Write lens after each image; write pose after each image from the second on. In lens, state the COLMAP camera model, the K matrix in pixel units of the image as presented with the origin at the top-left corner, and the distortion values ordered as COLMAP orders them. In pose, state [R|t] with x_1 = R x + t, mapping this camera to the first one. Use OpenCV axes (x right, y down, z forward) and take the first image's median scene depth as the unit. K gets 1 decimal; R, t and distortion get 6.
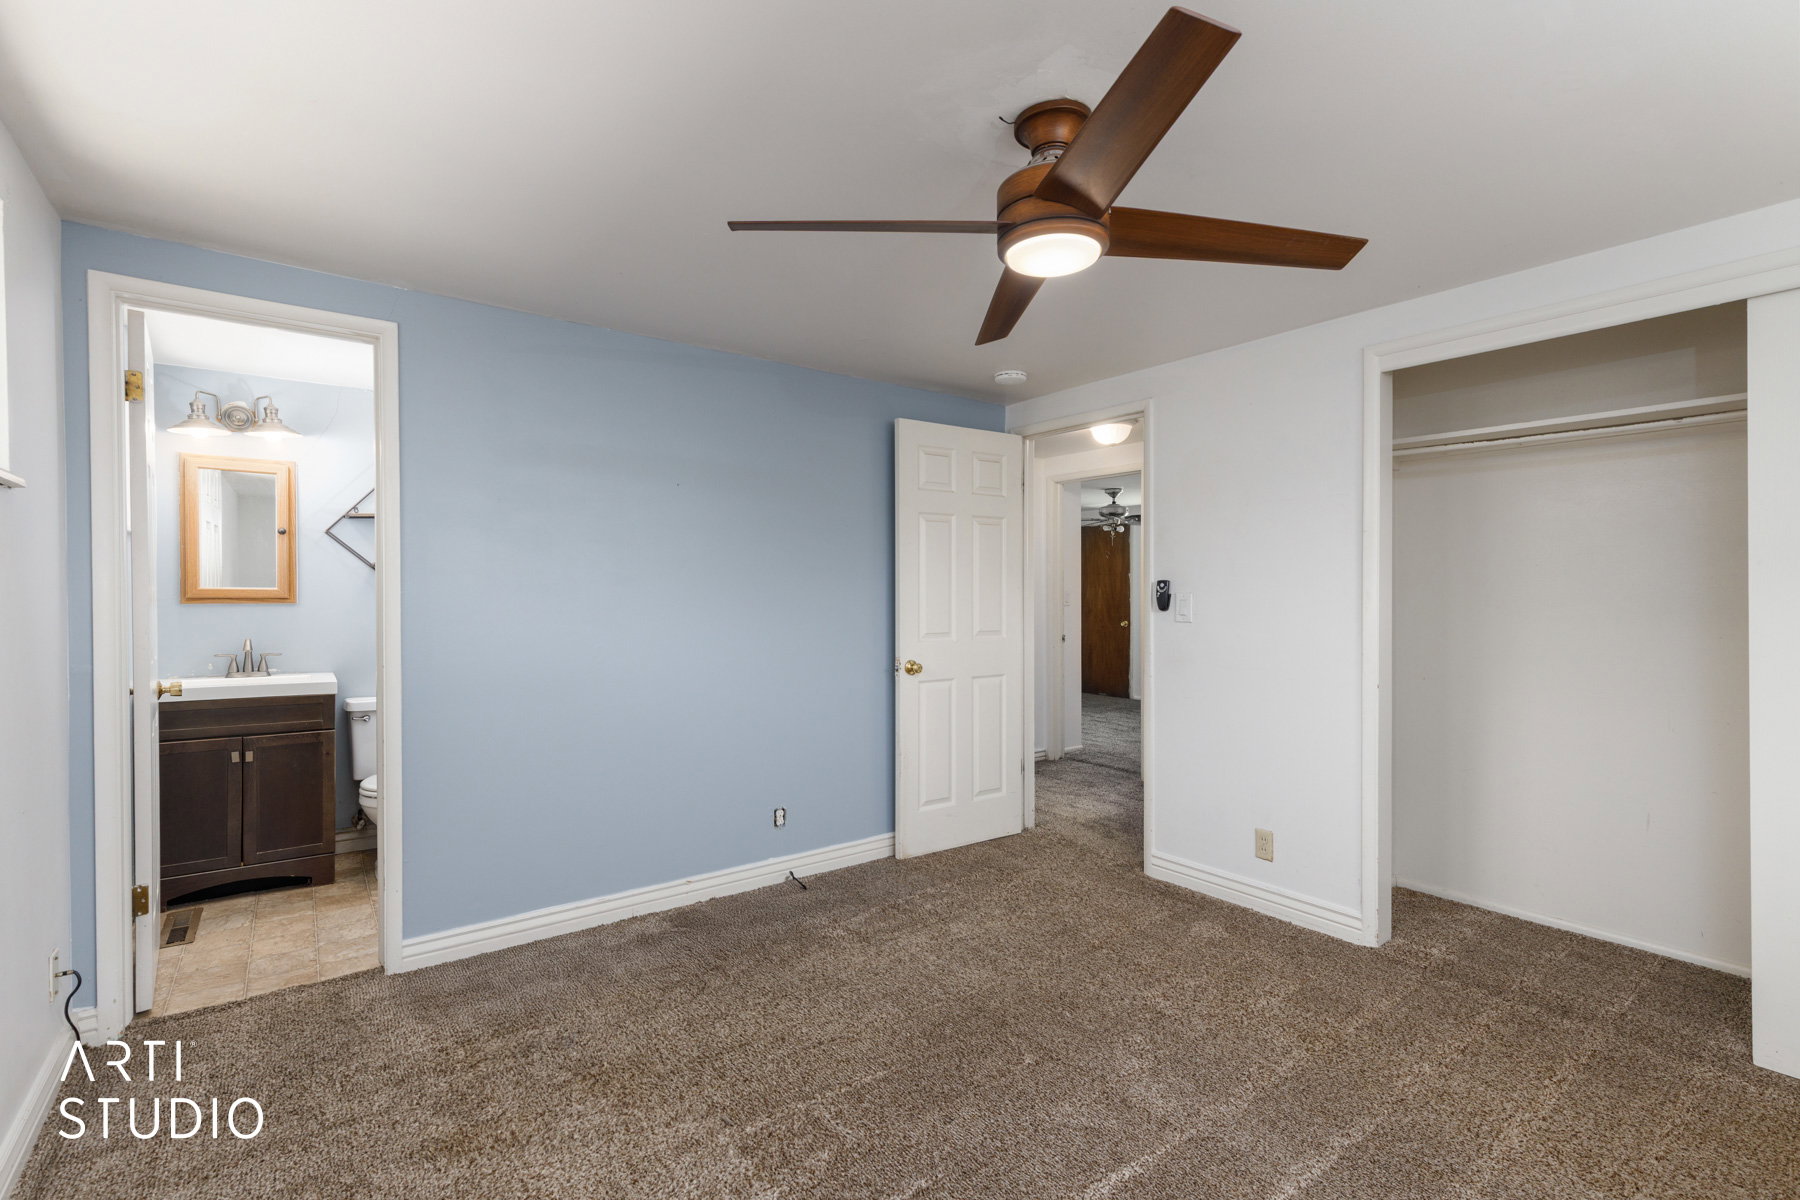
lens RADIAL K [[807.0, 0, 901.5], [0, 807.0, 600.7], [0, 0, 1]] dist [0.004581, 0.000403]
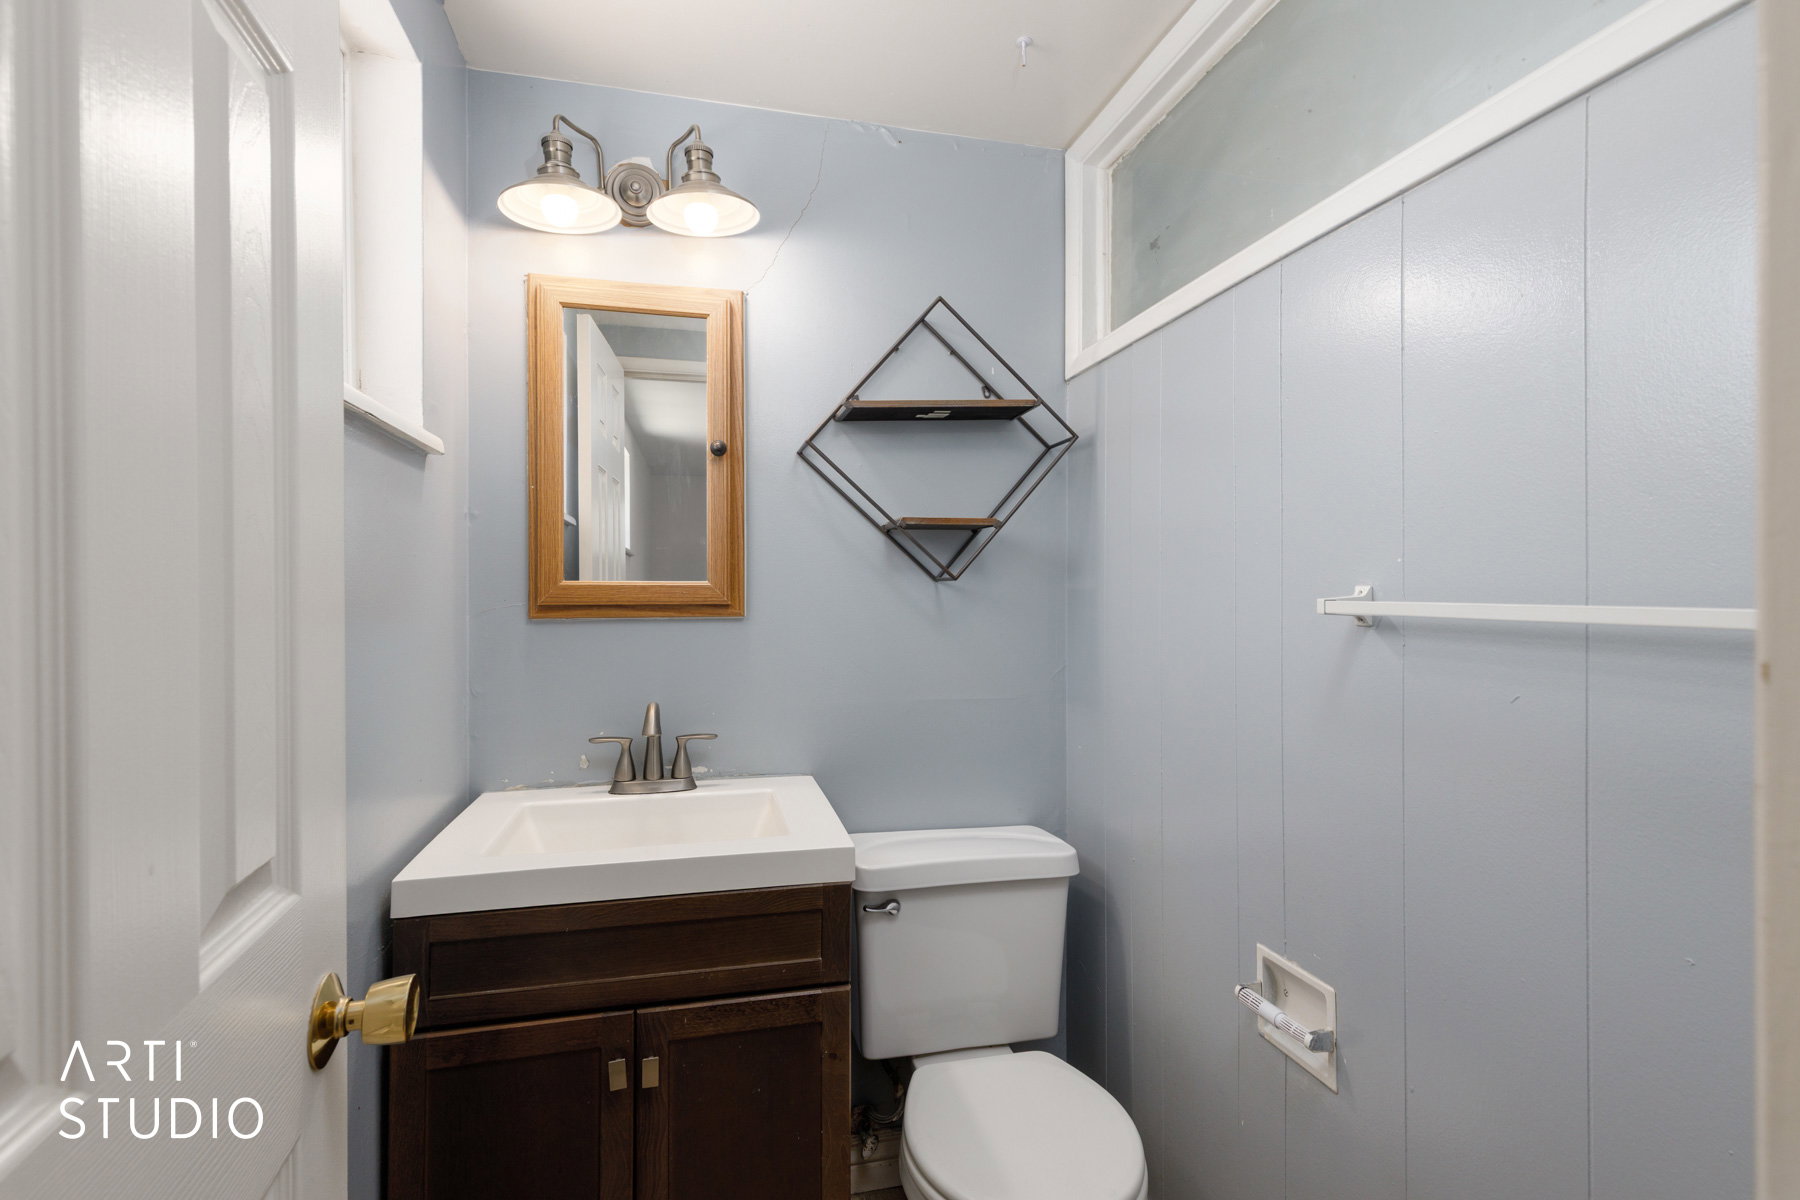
lens RADIAL K [[807.0, 0, 895.1], [0, 807.0, 596.5], [0, 0, 1]] dist [0.004581, 0.000403]
pose [[0.921543, -0.000812, -0.388276, -0.526509], [-0.001884, 0.999977, -0.006562, -0.005574], [0.388272, 0.006779, 0.921520, 0.659769]]
